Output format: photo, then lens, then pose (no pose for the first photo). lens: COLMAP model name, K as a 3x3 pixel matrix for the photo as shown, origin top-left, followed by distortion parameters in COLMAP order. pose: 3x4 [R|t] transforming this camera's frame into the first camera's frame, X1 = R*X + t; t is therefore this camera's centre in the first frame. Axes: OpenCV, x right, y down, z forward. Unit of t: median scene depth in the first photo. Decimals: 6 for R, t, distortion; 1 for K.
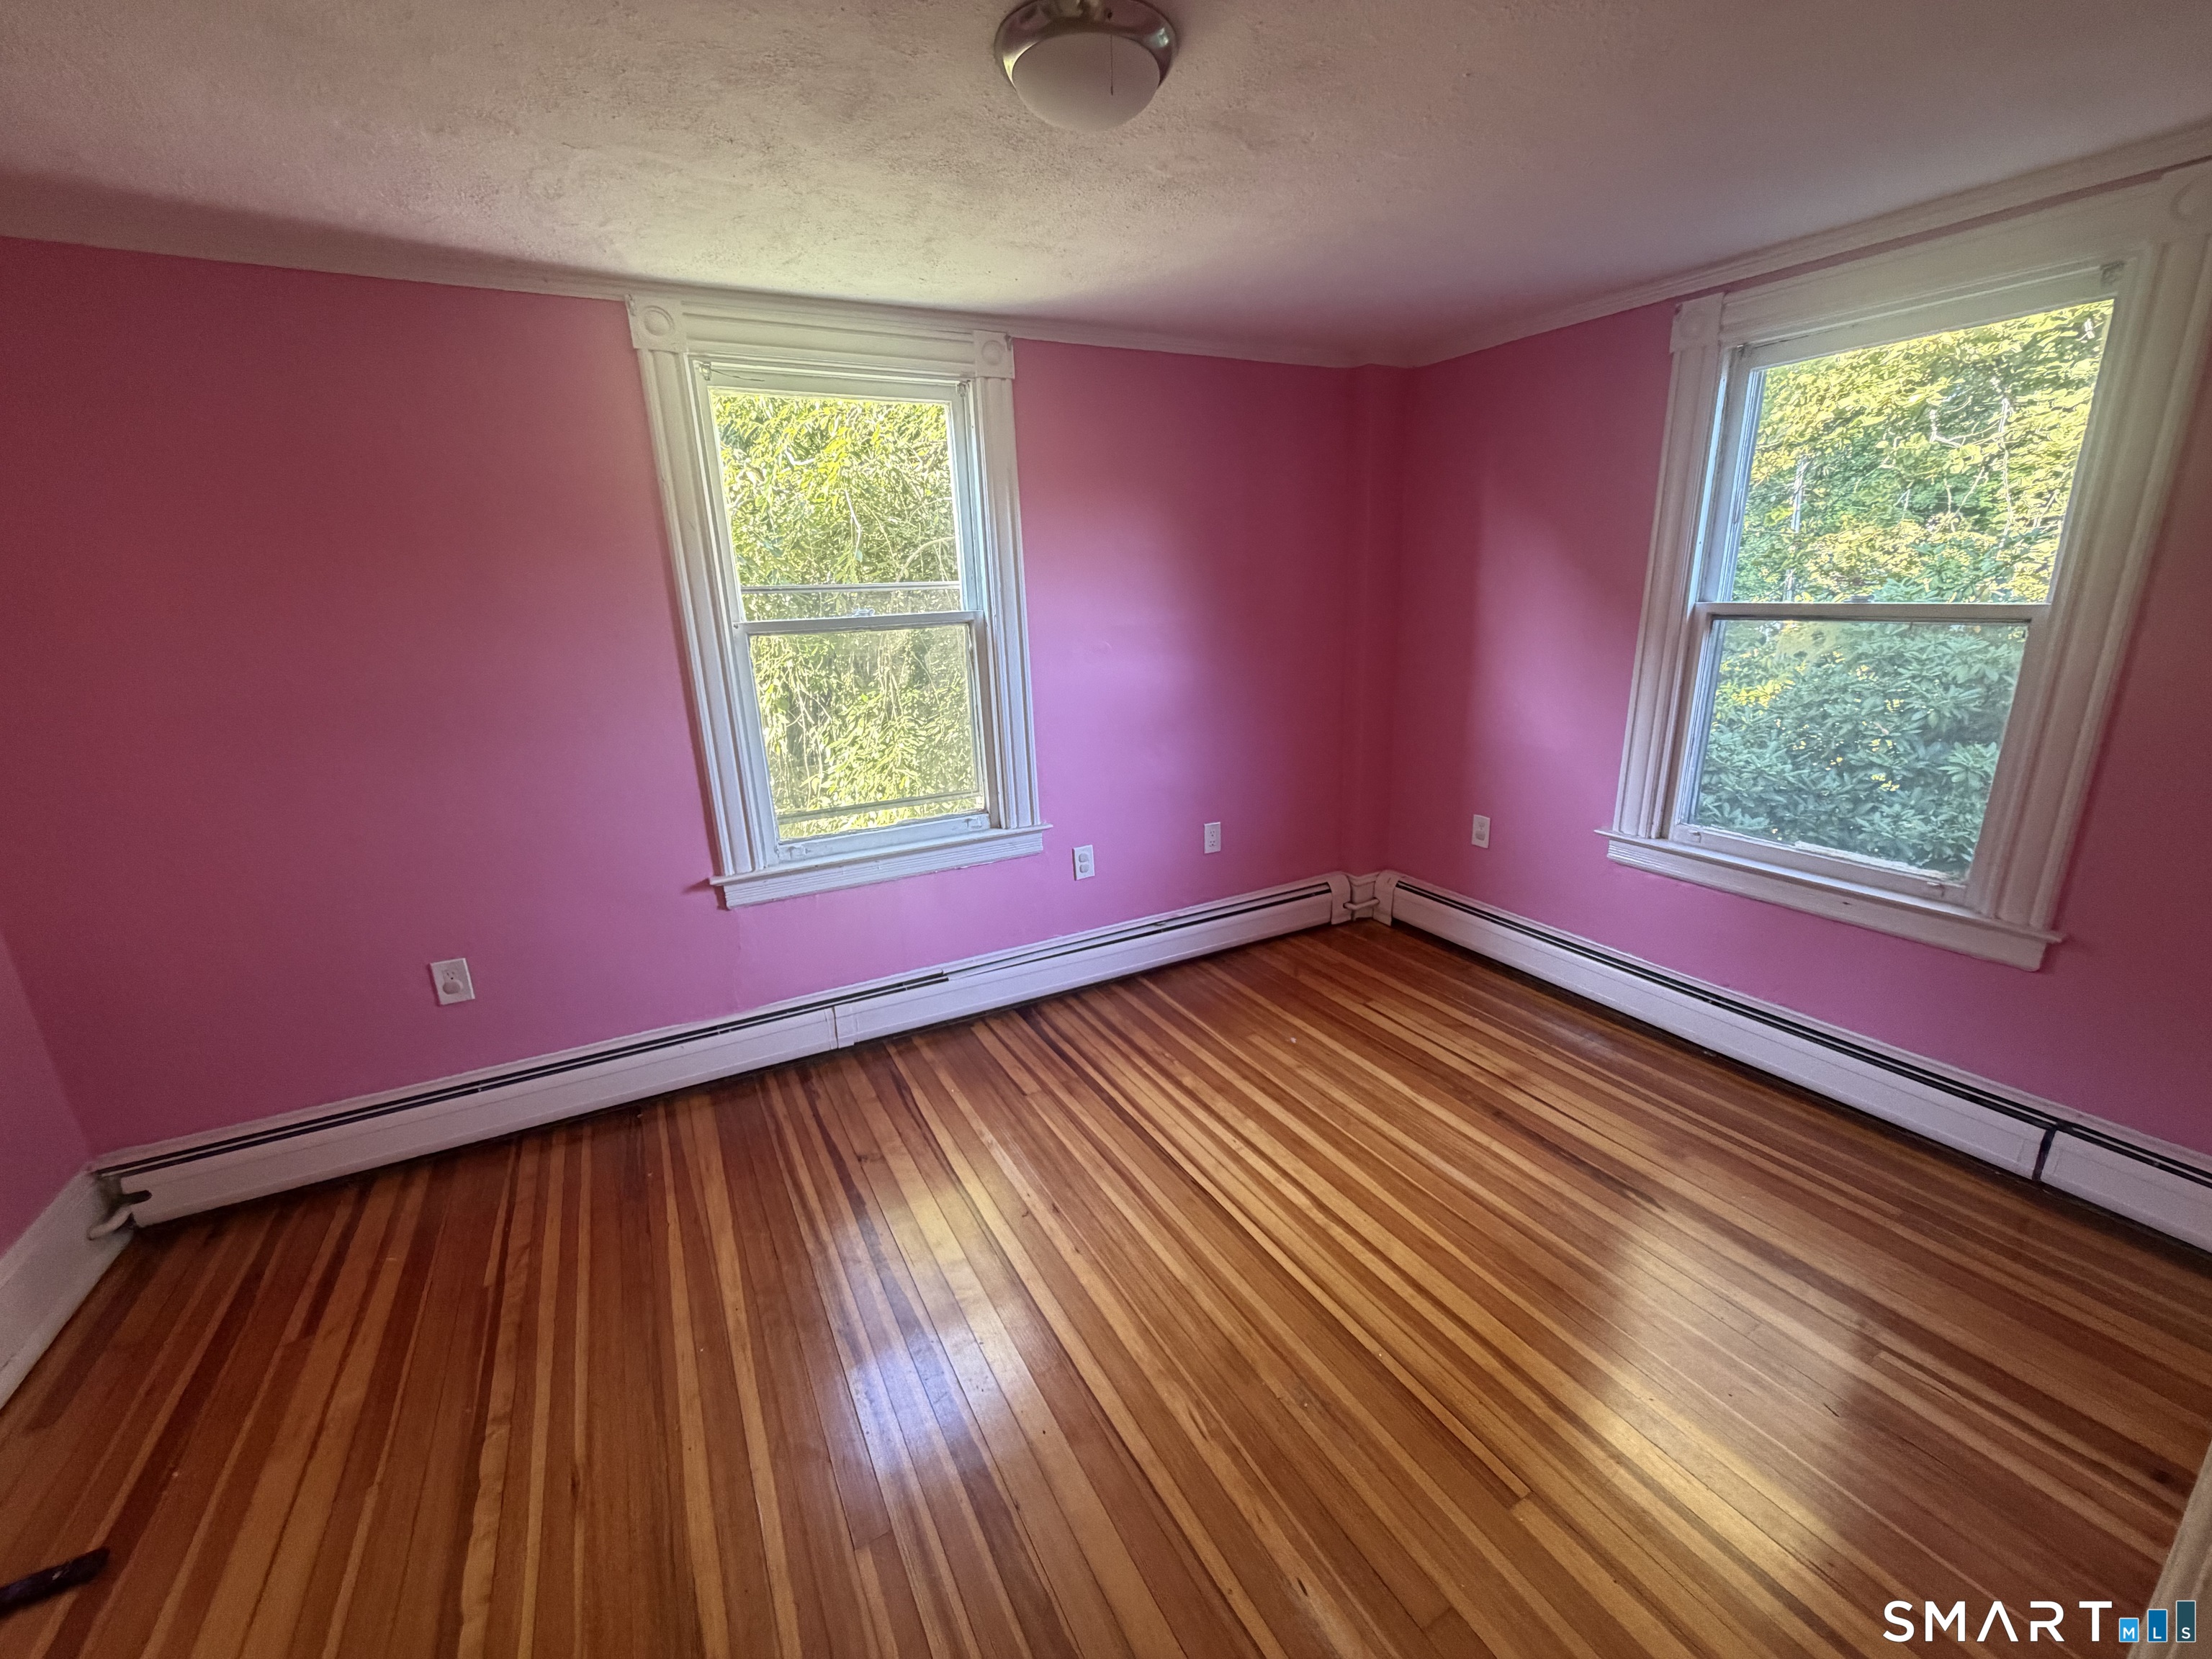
lens RADIAL K [[876.8, 0, 1106.0], [0, 876.8, 829.5], [0, 0, 1]] dist [-0.000382, -0.000257]
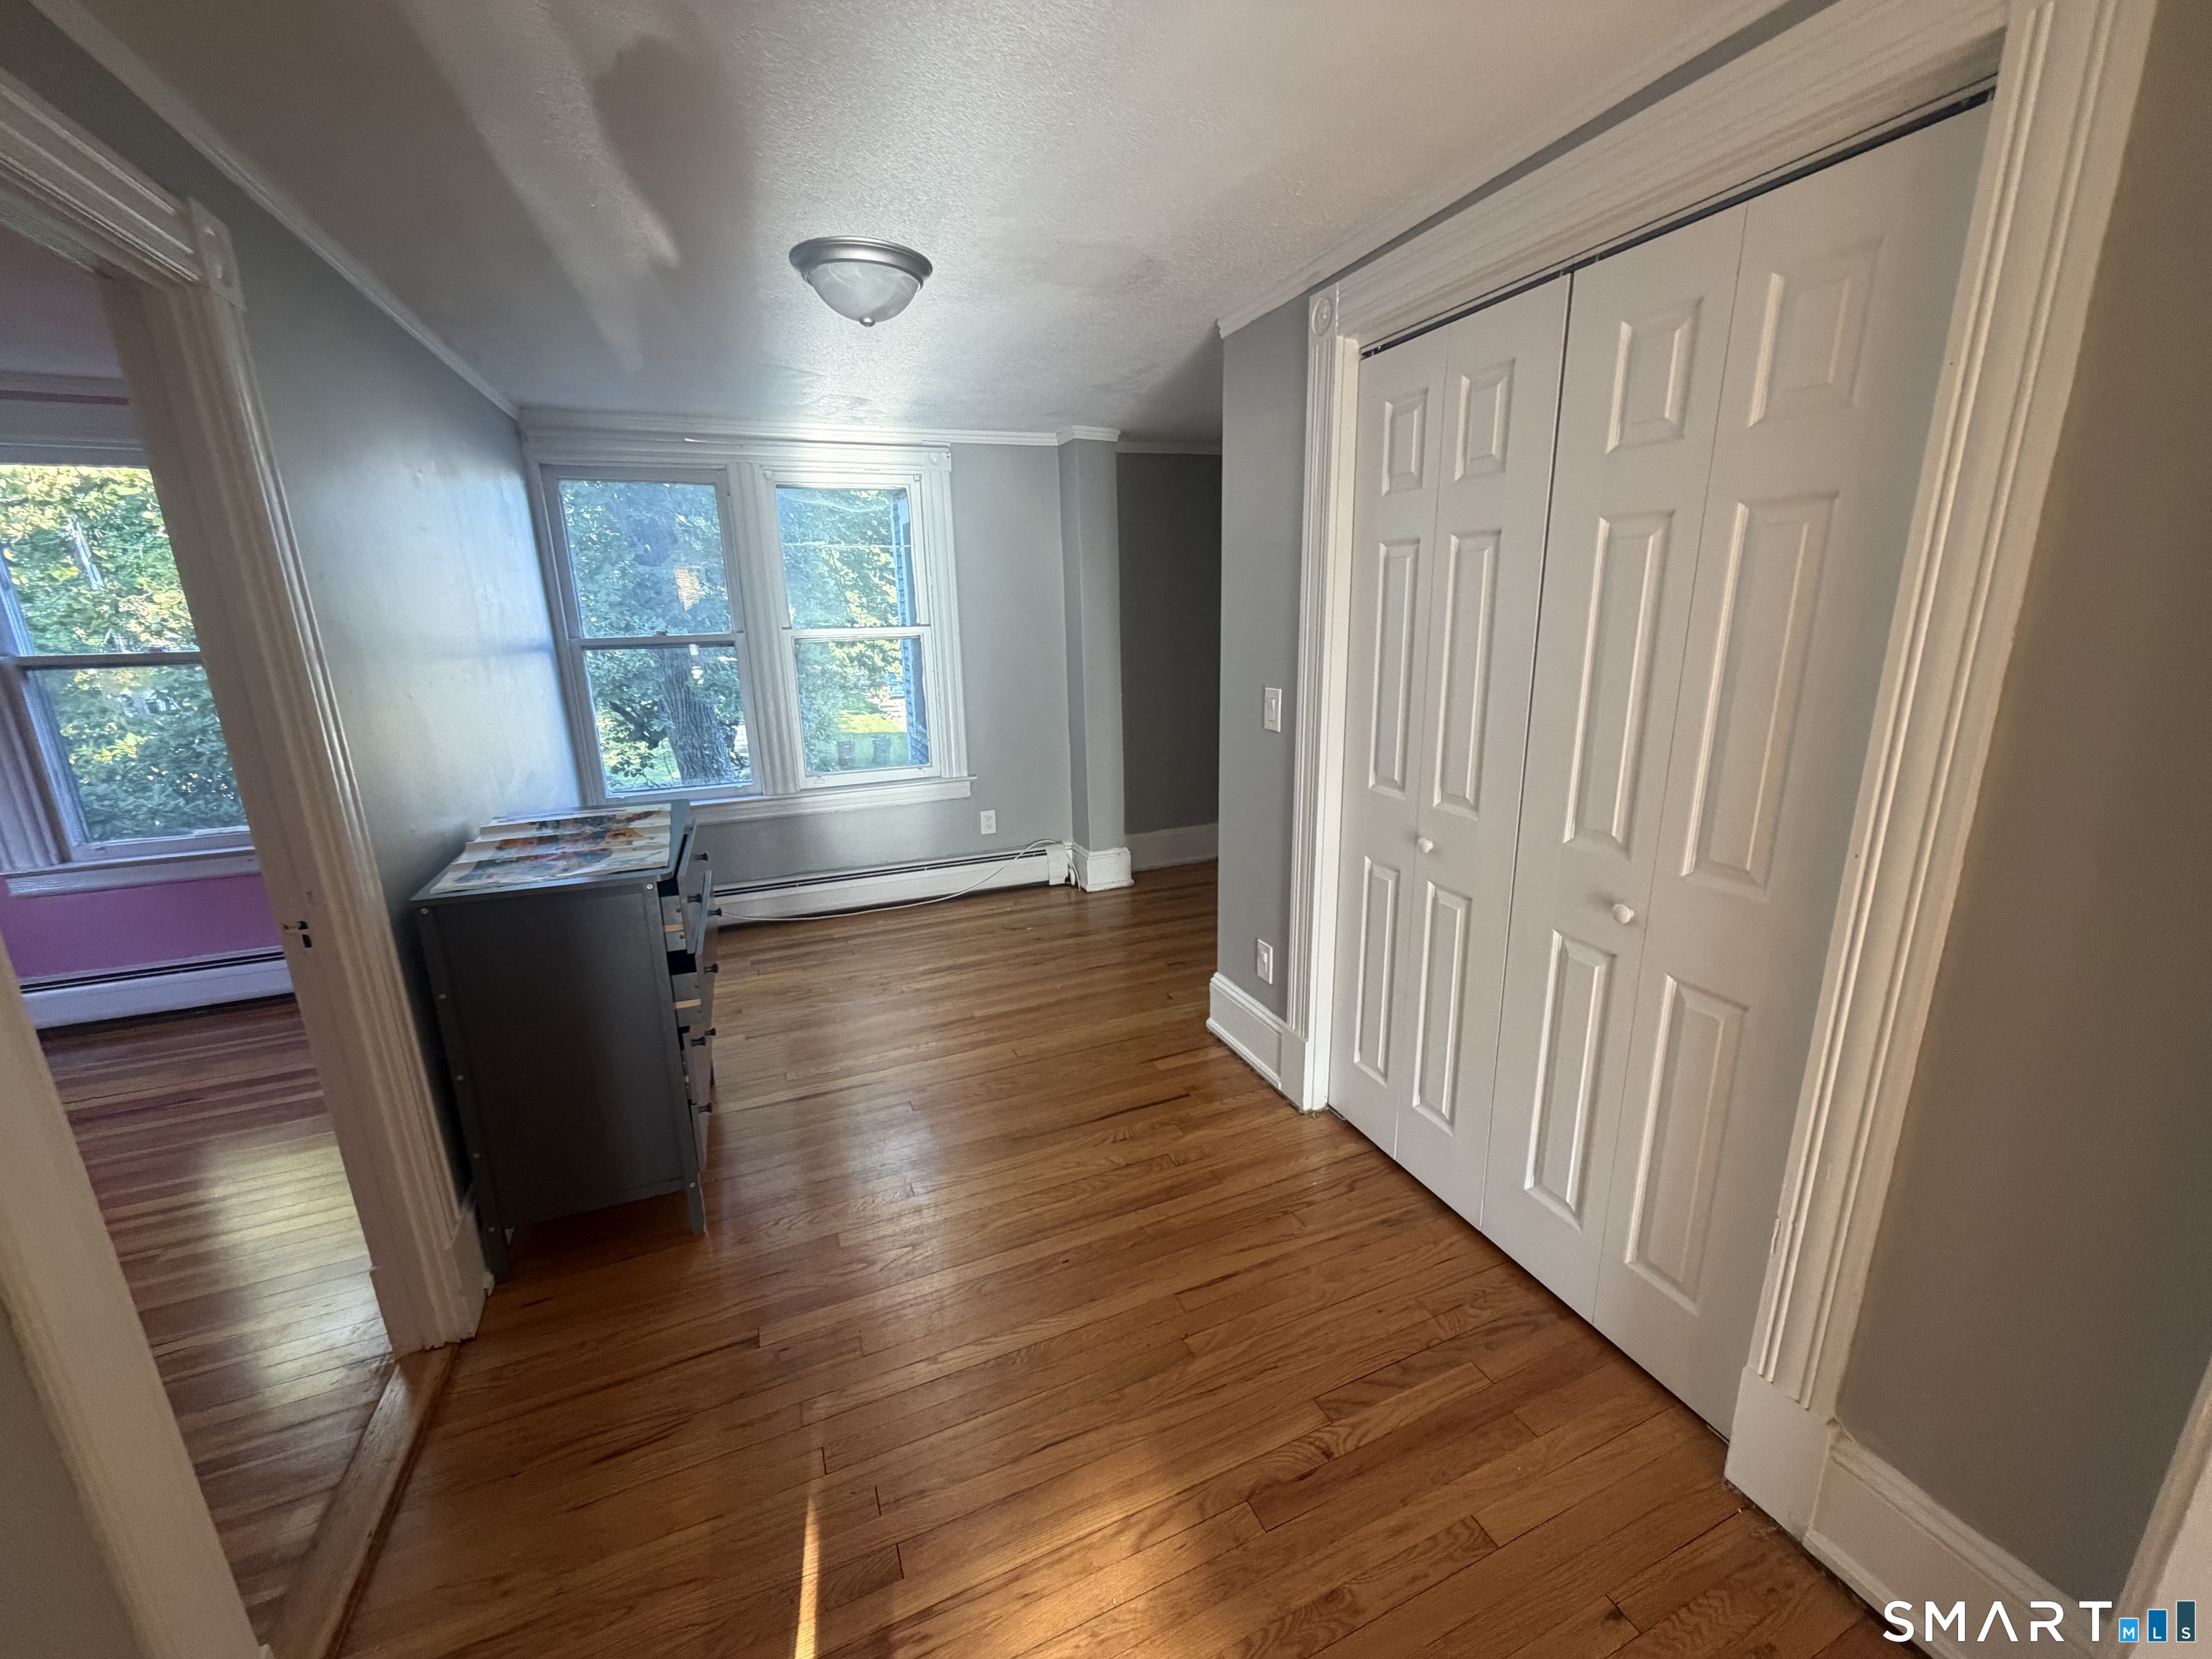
lens RADIAL K [[876.8, 0, 1106.0], [0, 876.8, 829.5], [0, 0, 1]] dist [-0.000382, -0.000257]
pose [[0.094215, -0.222159, 0.970448, -0.286260], [0.284461, 0.940152, 0.187607, 0.125390], [-0.954047, 0.258379, 0.151772, -0.404893]]
